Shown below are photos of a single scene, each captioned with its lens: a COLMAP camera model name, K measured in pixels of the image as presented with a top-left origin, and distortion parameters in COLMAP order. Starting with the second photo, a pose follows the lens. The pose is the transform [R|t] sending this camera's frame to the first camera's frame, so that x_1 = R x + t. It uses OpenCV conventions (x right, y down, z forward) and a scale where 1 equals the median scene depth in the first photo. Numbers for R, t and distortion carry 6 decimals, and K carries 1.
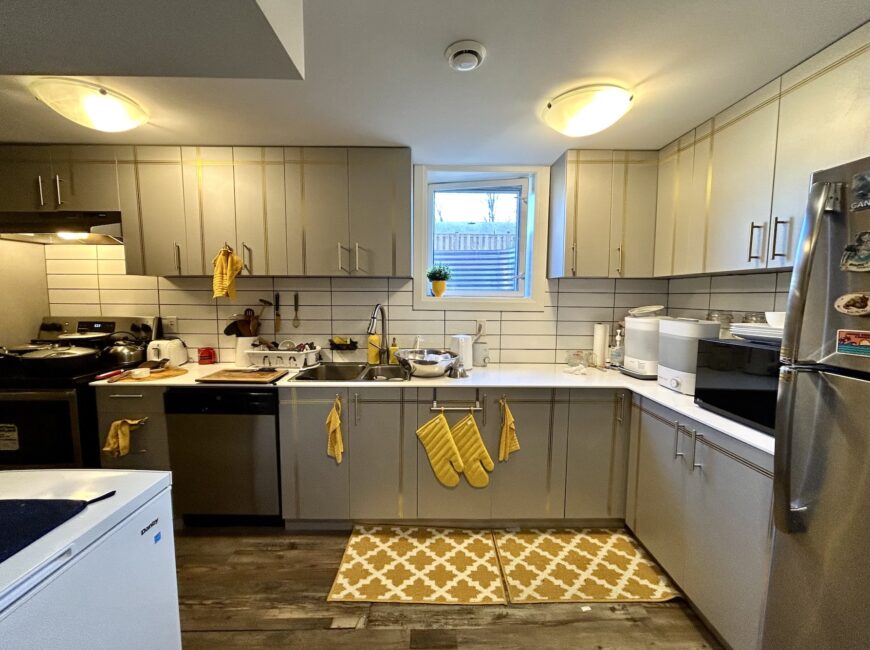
lens RADIAL K [[357.5, 0, 430.7], [0, 357.5, 325.0], [0, 0, 1]] dist [-0.000910, 0.001160]
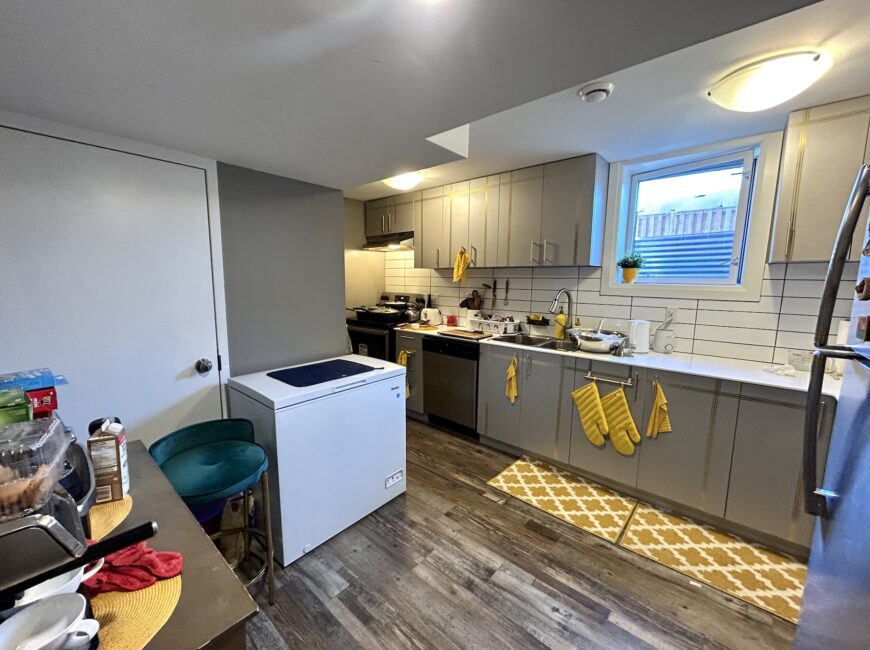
lens RADIAL K [[357.5, 0, 430.7], [0, 357.5, 325.0], [0, 0, 1]] dist [-0.000910, 0.001160]
pose [[0.741721, 0.087538, -0.664971, 0.372987], [-0.065072, 0.996161, 0.058555, 0.024541], [0.667544, -0.000160, 0.744570, -0.219630]]
